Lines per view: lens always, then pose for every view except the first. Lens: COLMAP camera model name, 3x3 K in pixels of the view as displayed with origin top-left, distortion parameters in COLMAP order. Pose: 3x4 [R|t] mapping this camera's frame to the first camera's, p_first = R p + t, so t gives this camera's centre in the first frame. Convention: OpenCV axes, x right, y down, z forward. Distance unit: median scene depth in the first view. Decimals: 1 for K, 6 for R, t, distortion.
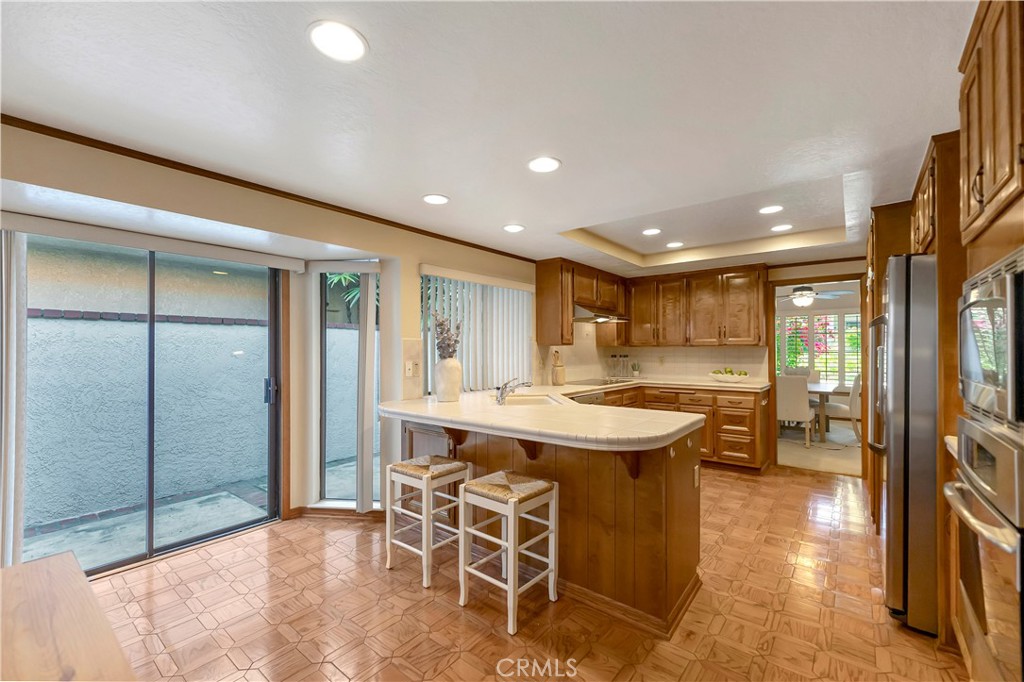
lens RADIAL K [[433.9, 0, 522.0], [0, 433.9, 341.8], [0, 0, 1]] dist [-0.003783, 0.000022]
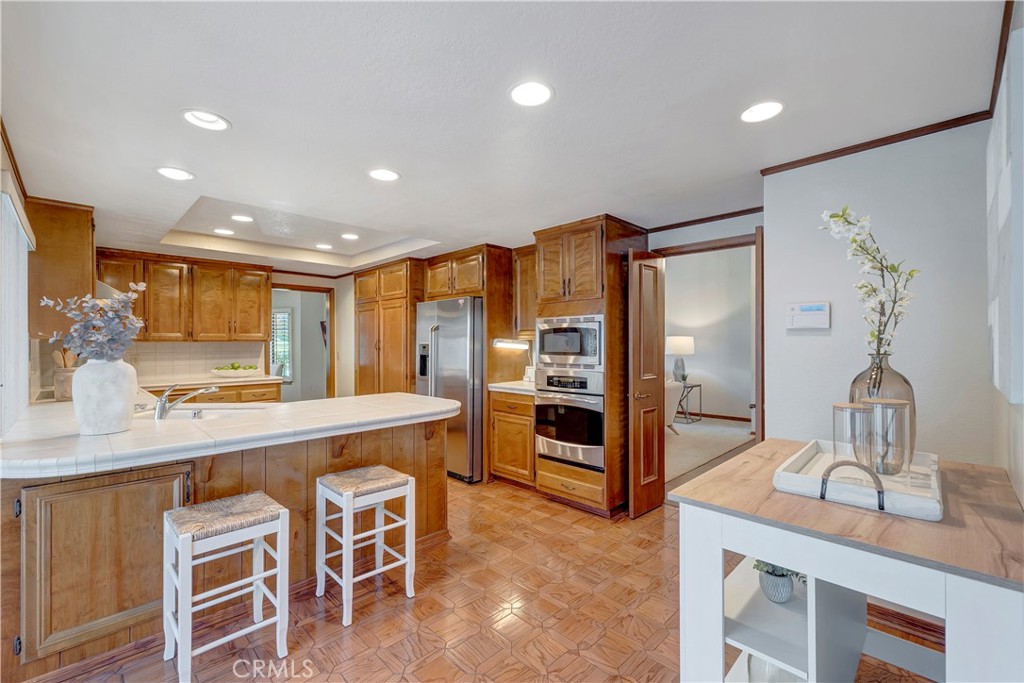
lens RADIAL K [[433.9, 0, 514.4], [0, 433.9, 342.7], [0, 0, 1]] dist [-0.003783, 0.000022]
pose [[0.125155, -0.000569, 0.992137, -0.439076], [-0.013305, 0.999909, 0.002252, 0.002452], [-0.992048, -0.013483, 0.125136, 0.235727]]
